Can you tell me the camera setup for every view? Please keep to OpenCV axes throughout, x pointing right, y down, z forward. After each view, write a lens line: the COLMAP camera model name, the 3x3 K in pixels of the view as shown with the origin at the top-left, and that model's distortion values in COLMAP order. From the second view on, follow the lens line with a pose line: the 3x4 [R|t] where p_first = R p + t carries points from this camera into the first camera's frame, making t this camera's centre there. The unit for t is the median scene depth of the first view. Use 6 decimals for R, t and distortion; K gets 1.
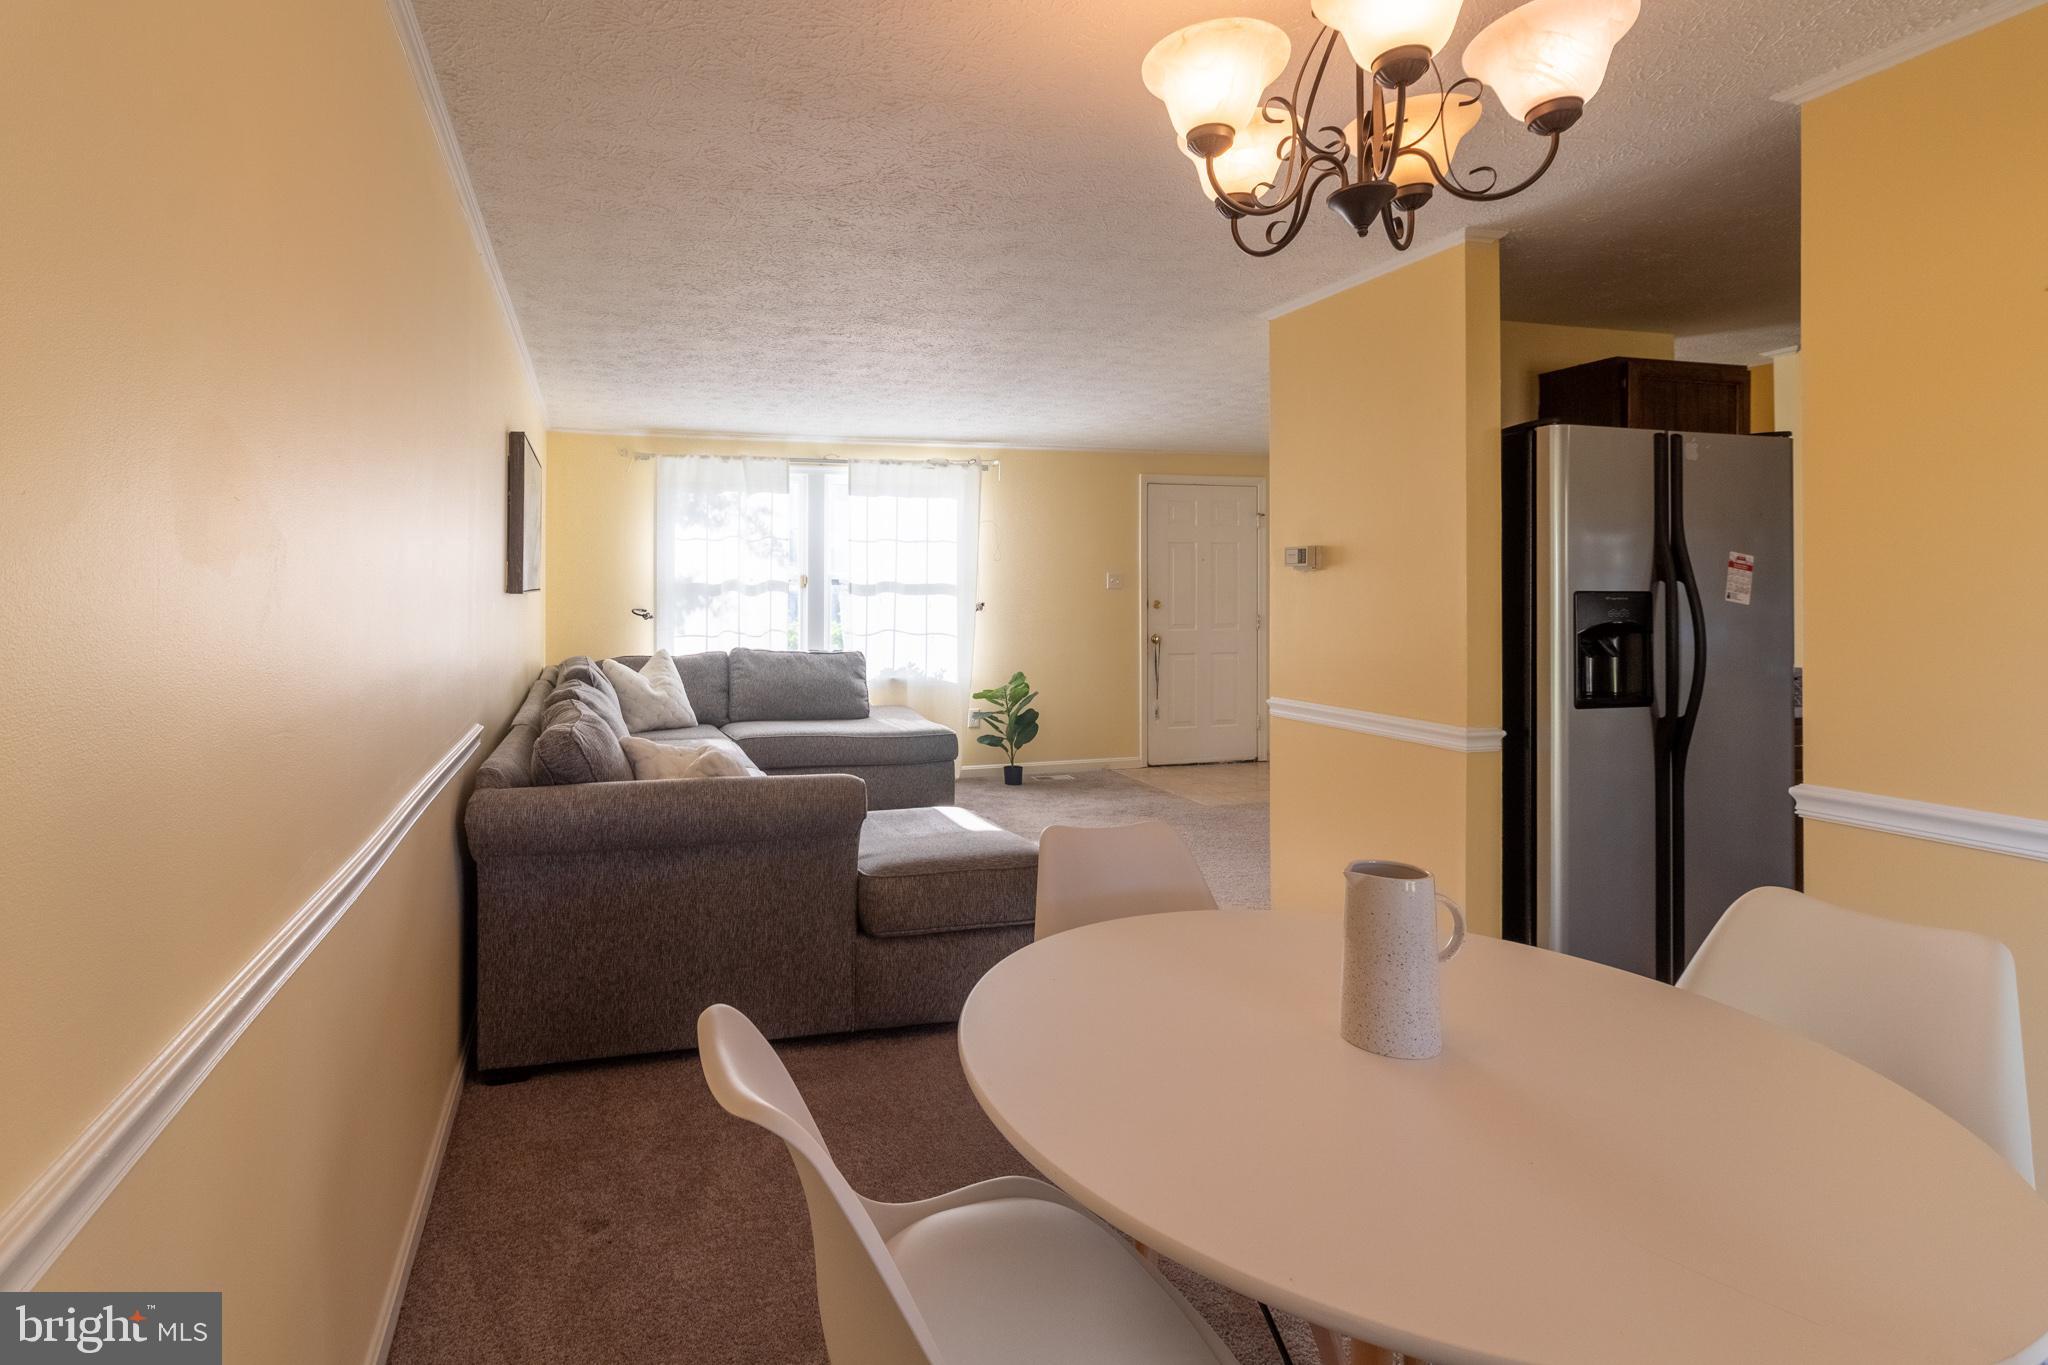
lens RADIAL K [[962.4, 0, 985.5], [0, 962.4, 565.2], [0, 0, 1]] dist [0.008485, -0.000965]
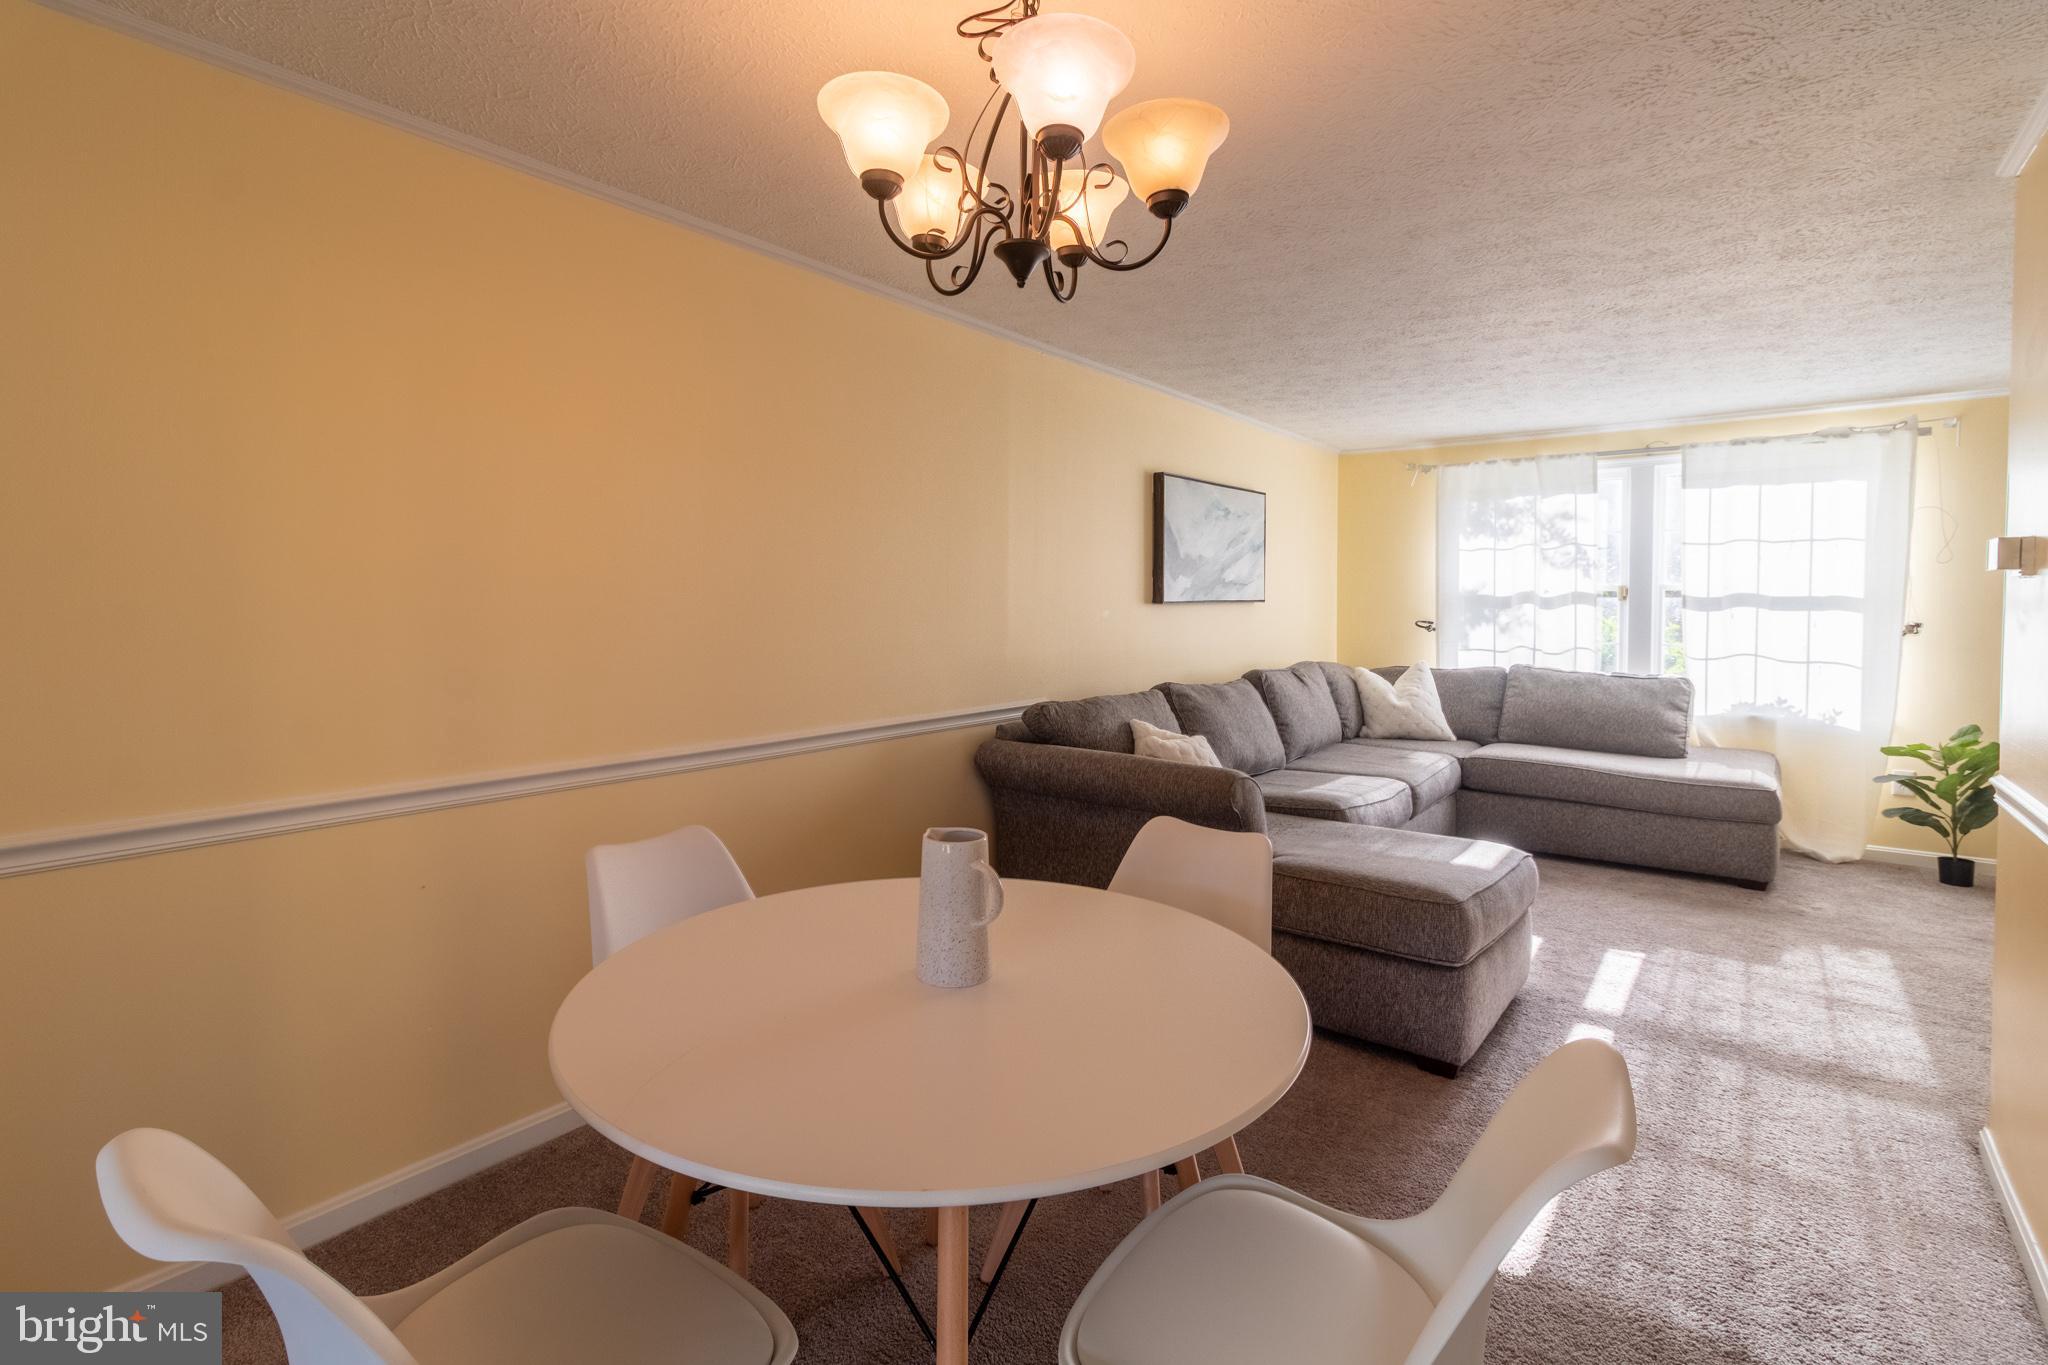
lens RADIAL K [[962.4, 0, 1014.5], [0, 962.4, 615.1], [0, 0, 1]] dist [0.008485, -0.000965]
pose [[0.610419, 0.015708, -0.791923, 0.170235], [0.015017, 0.999394, 0.031398, 0.000737], [0.791936, -0.031058, 0.609813, 0.041425]]
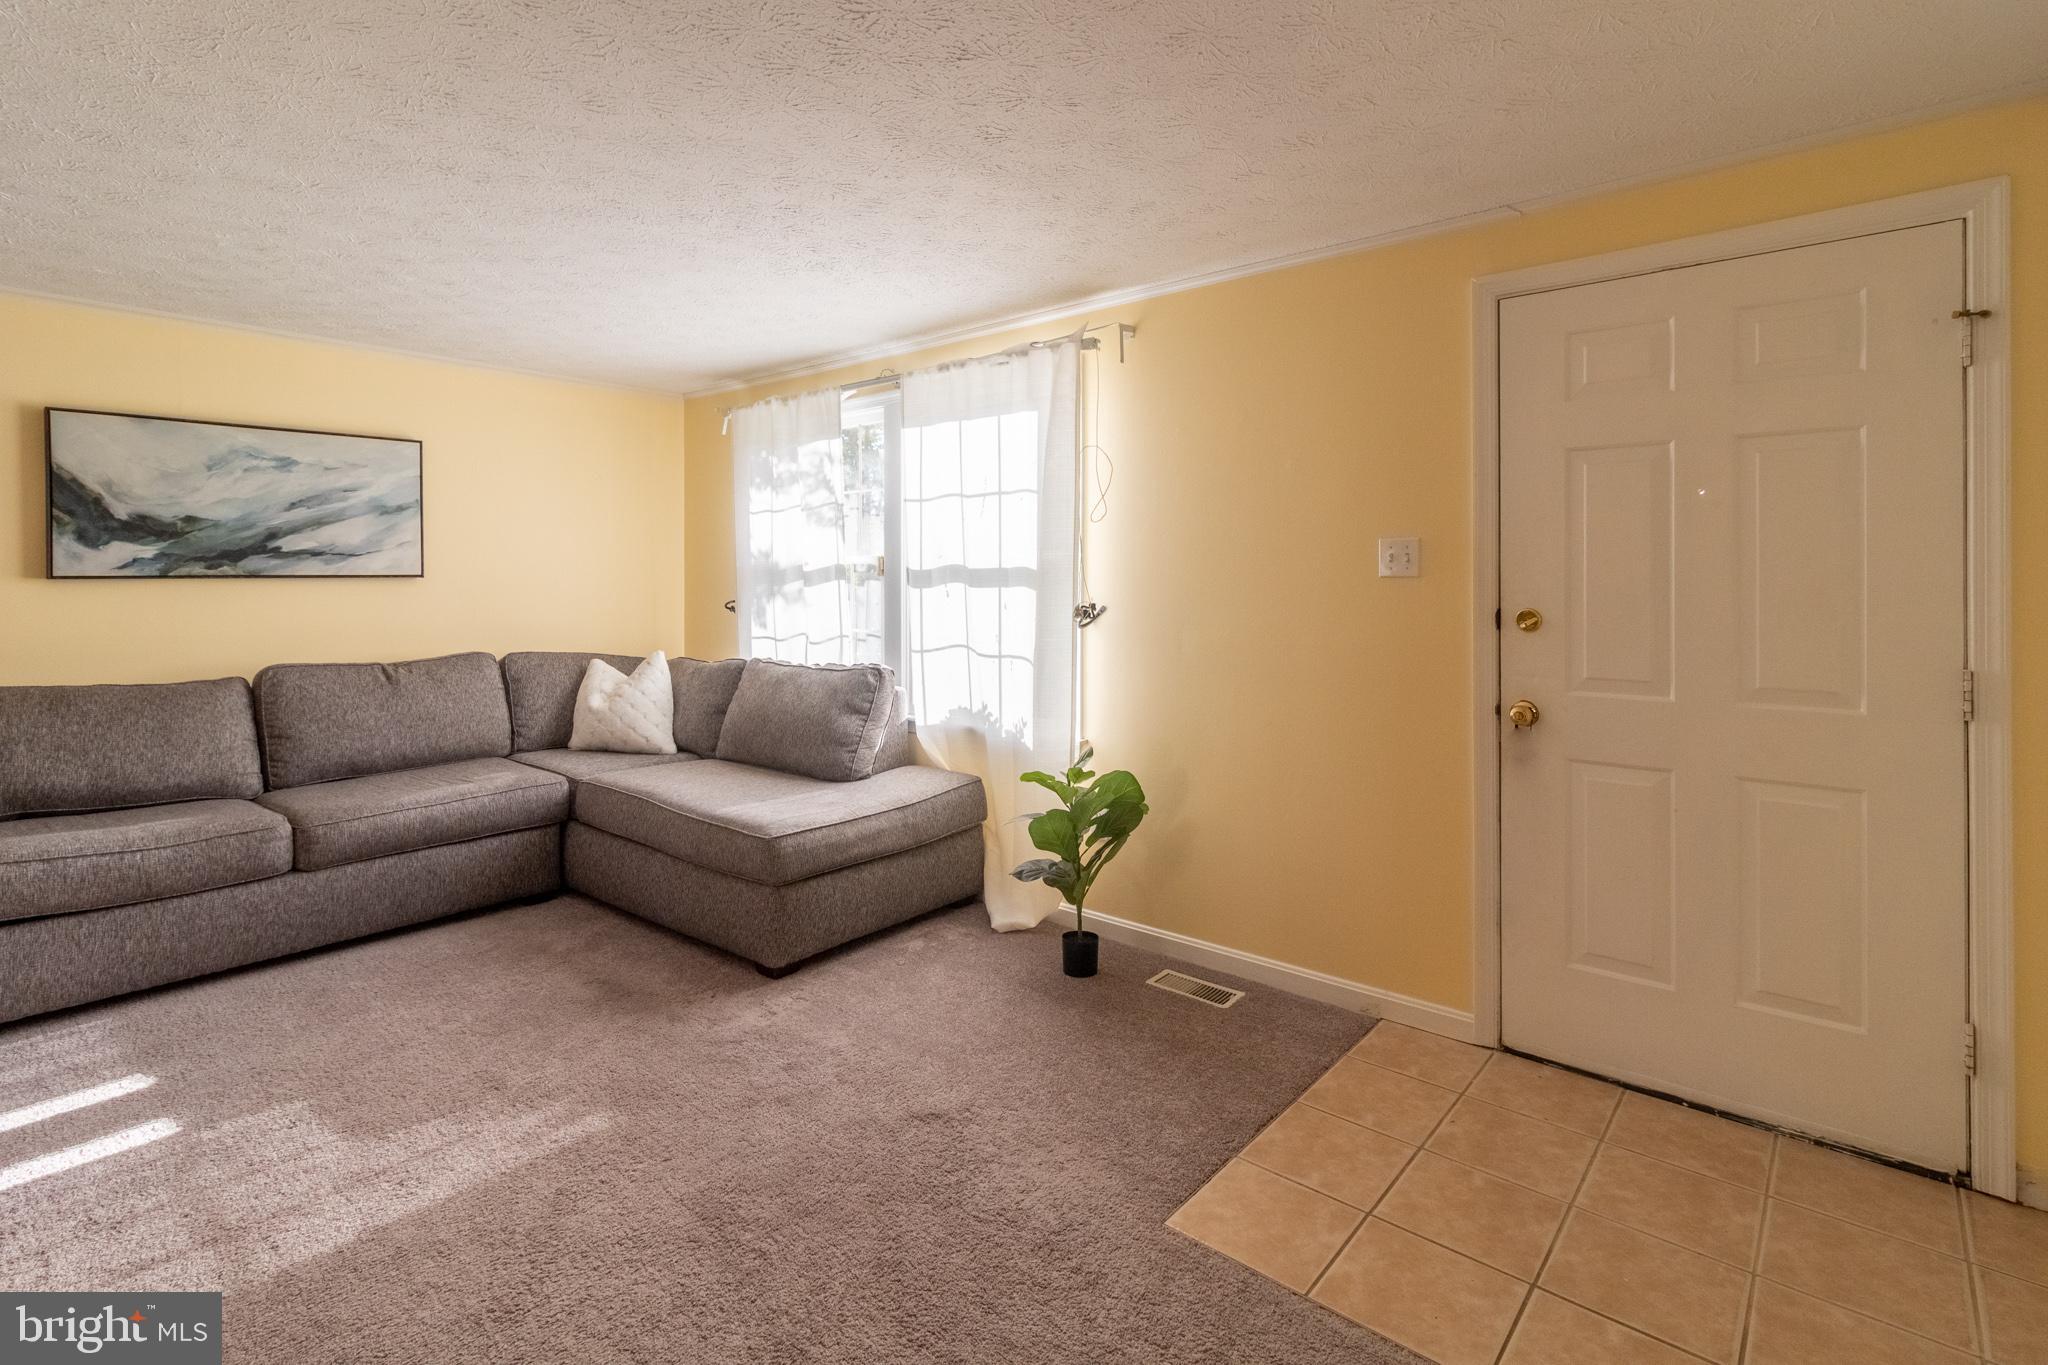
lens RADIAL K [[962.4, 0, 1035.6], [0, 962.4, 573.0], [0, 0, 1]] dist [0.008485, -0.000965]
pose [[0.552348, -0.002291, -0.833610, 0.449589], [0.017185, 0.999815, 0.008638, 0.018674], [0.833436, -0.019097, 0.552286, 0.745769]]
